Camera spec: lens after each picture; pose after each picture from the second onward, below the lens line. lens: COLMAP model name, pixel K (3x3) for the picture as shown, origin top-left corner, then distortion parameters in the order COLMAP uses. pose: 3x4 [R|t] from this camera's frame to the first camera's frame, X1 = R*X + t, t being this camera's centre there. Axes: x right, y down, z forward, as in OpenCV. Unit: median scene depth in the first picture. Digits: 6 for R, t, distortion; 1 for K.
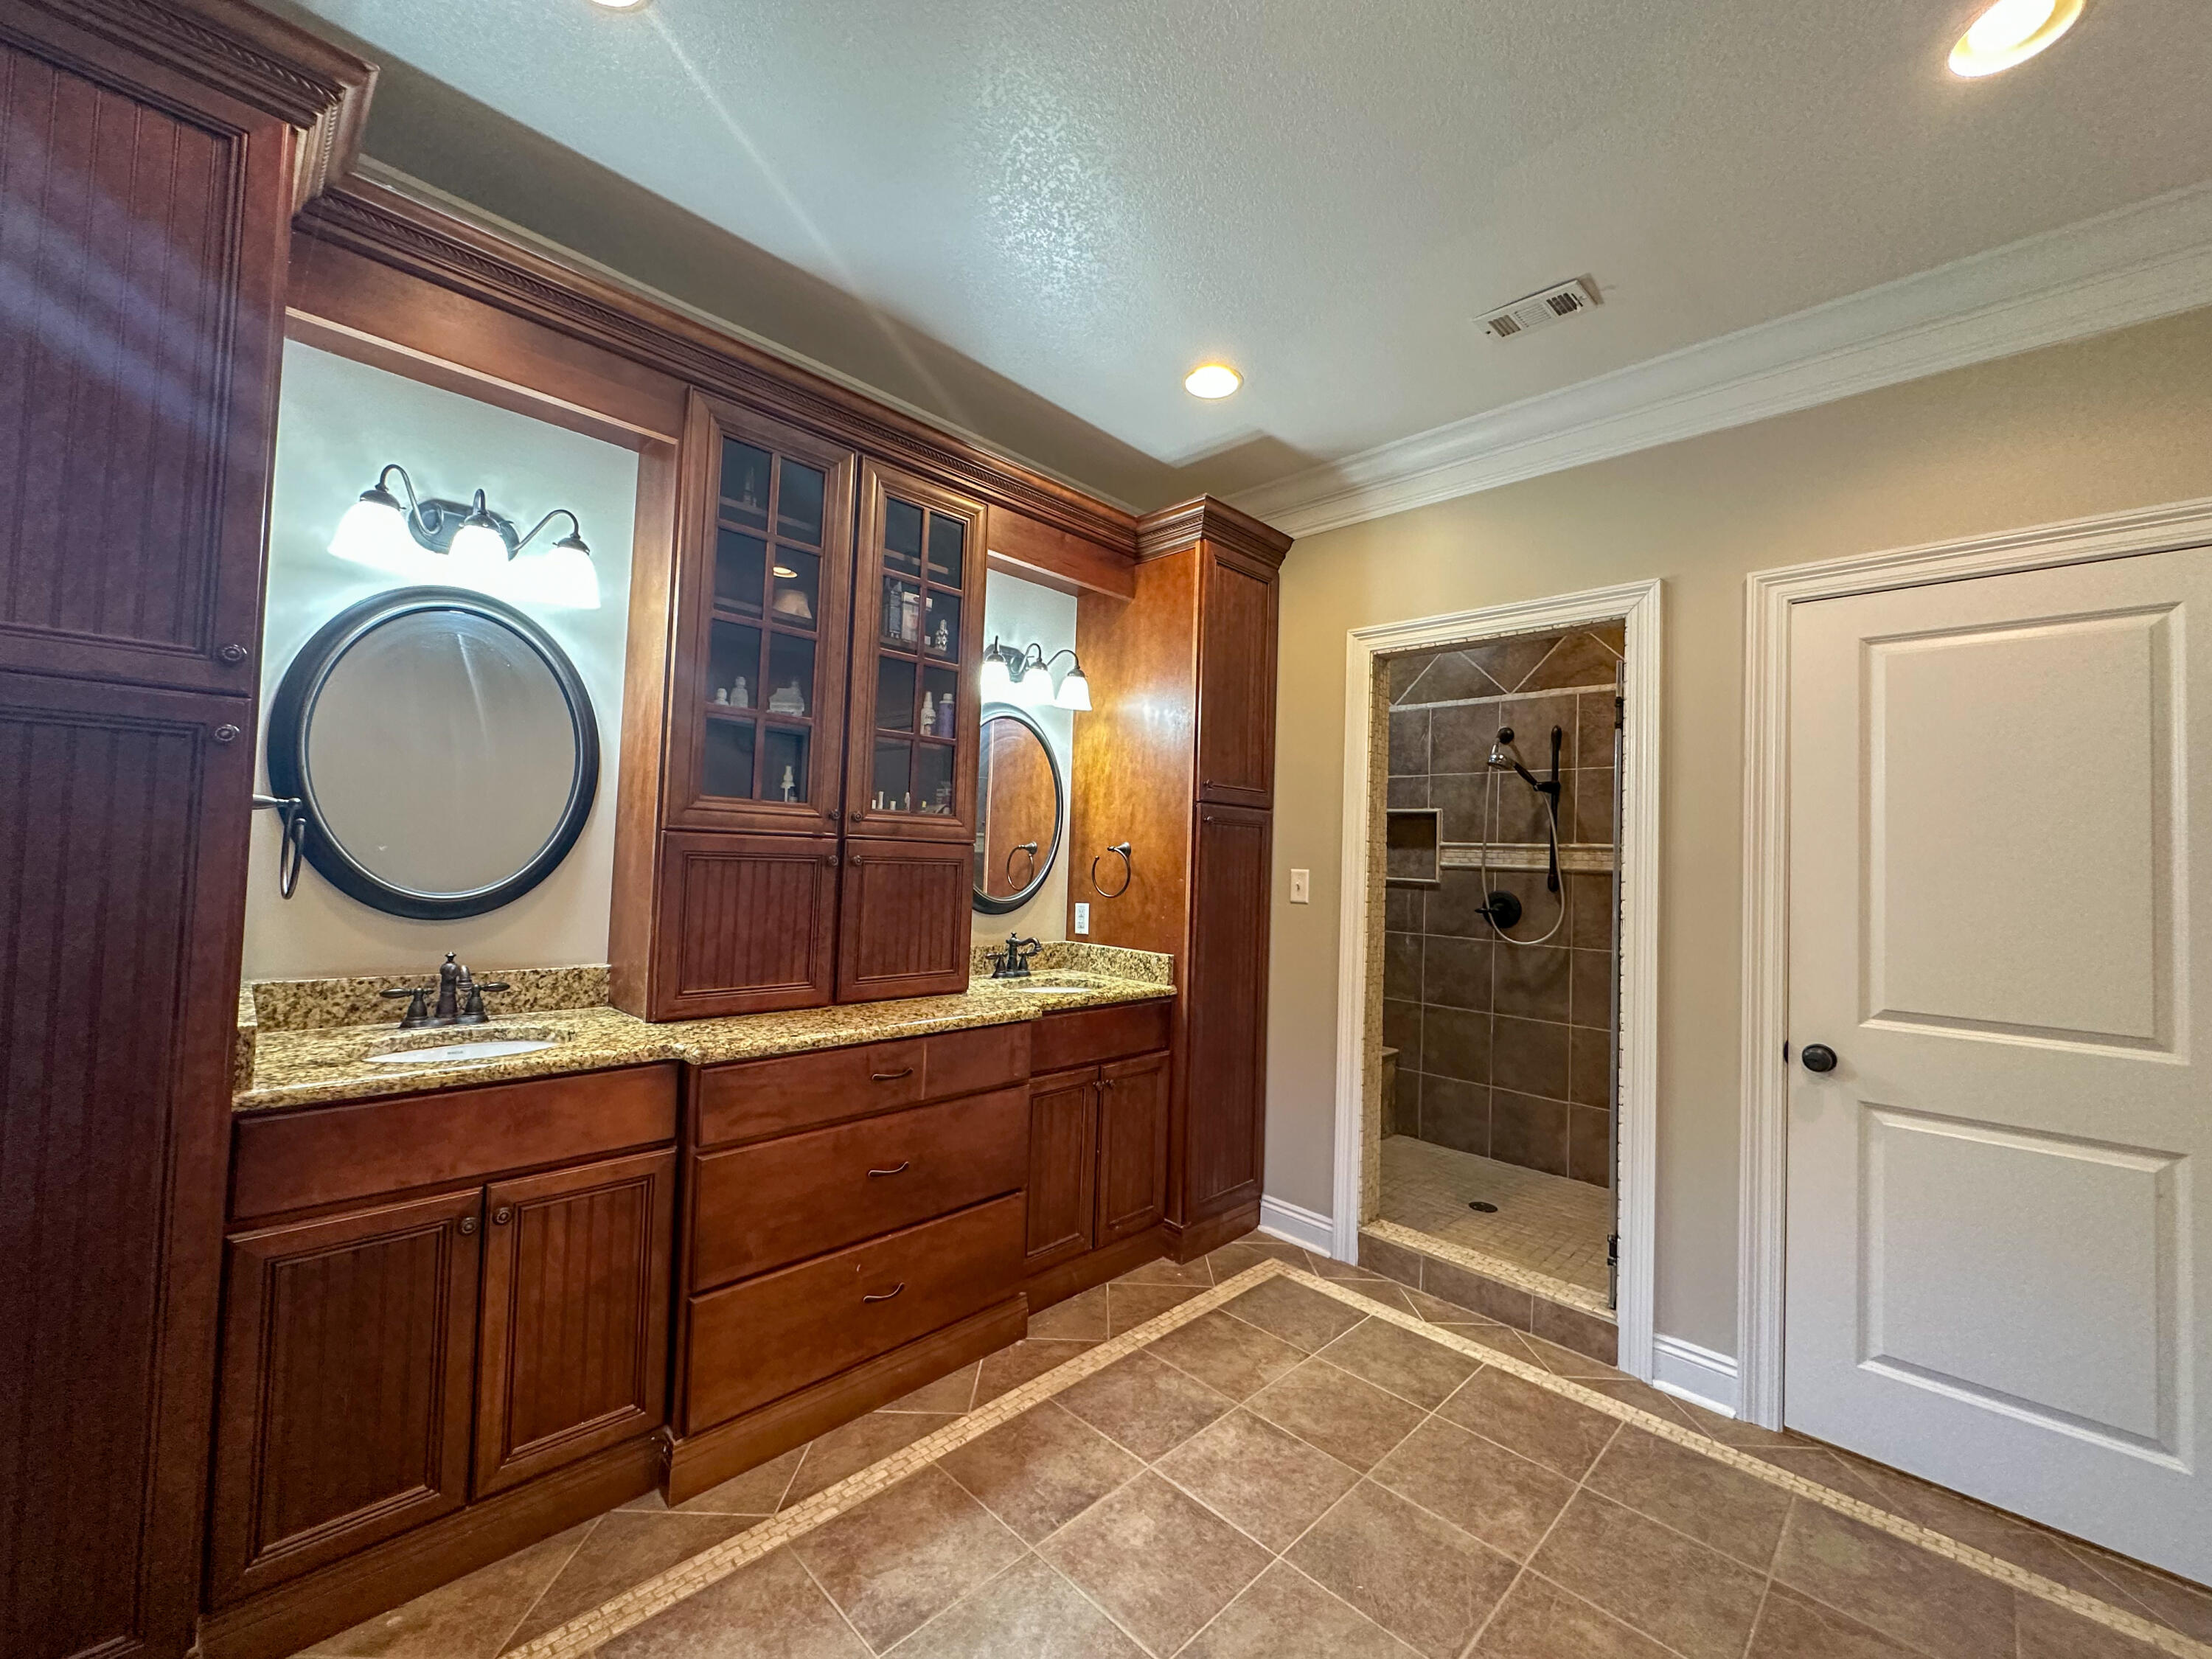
lens RADIAL K [[885.9, 0, 1109.0], [0, 885.9, 823.1], [0, 0, 1]] dist [-0.000533, -0.000151]
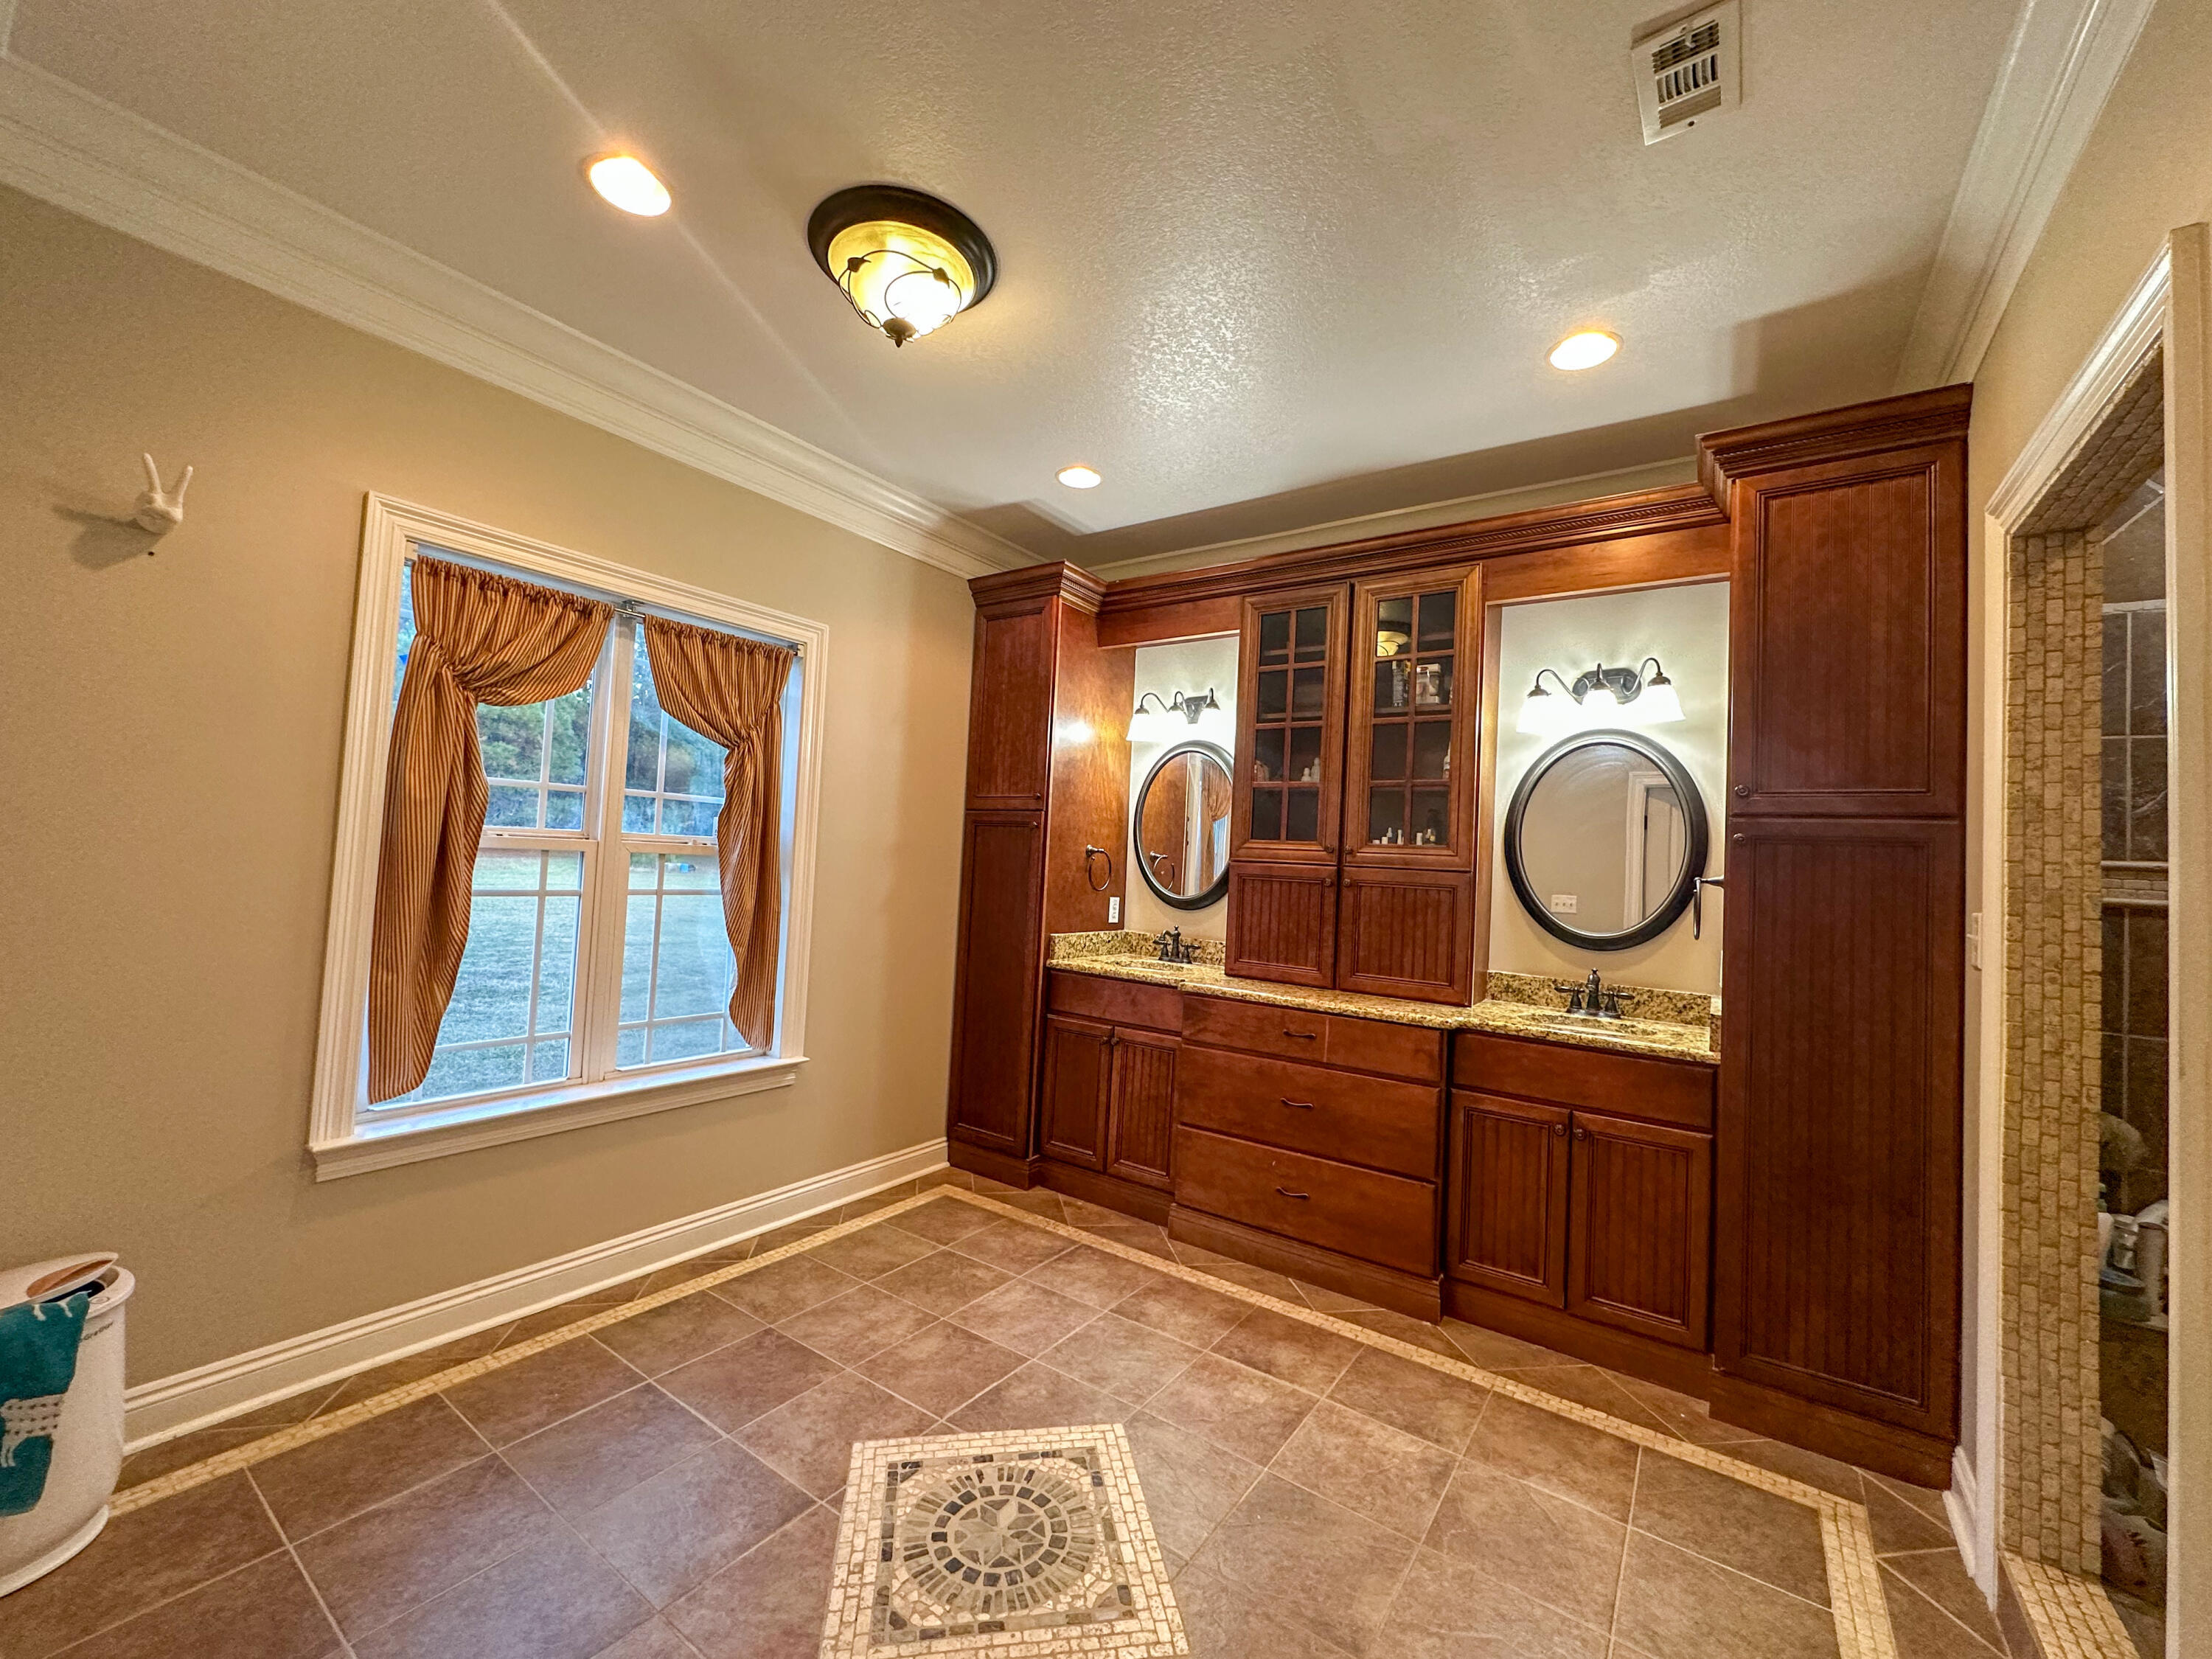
lens RADIAL K [[885.9, 0, 1107.4], [0, 885.9, 830.5], [0, 0, 1]] dist [-0.000533, -0.000151]
pose [[0.164742, -0.068870, -0.983929, 1.058914], [-0.012824, 0.997325, -0.071955, 0.070039], [0.986253, 0.024472, 0.163418, 0.464220]]
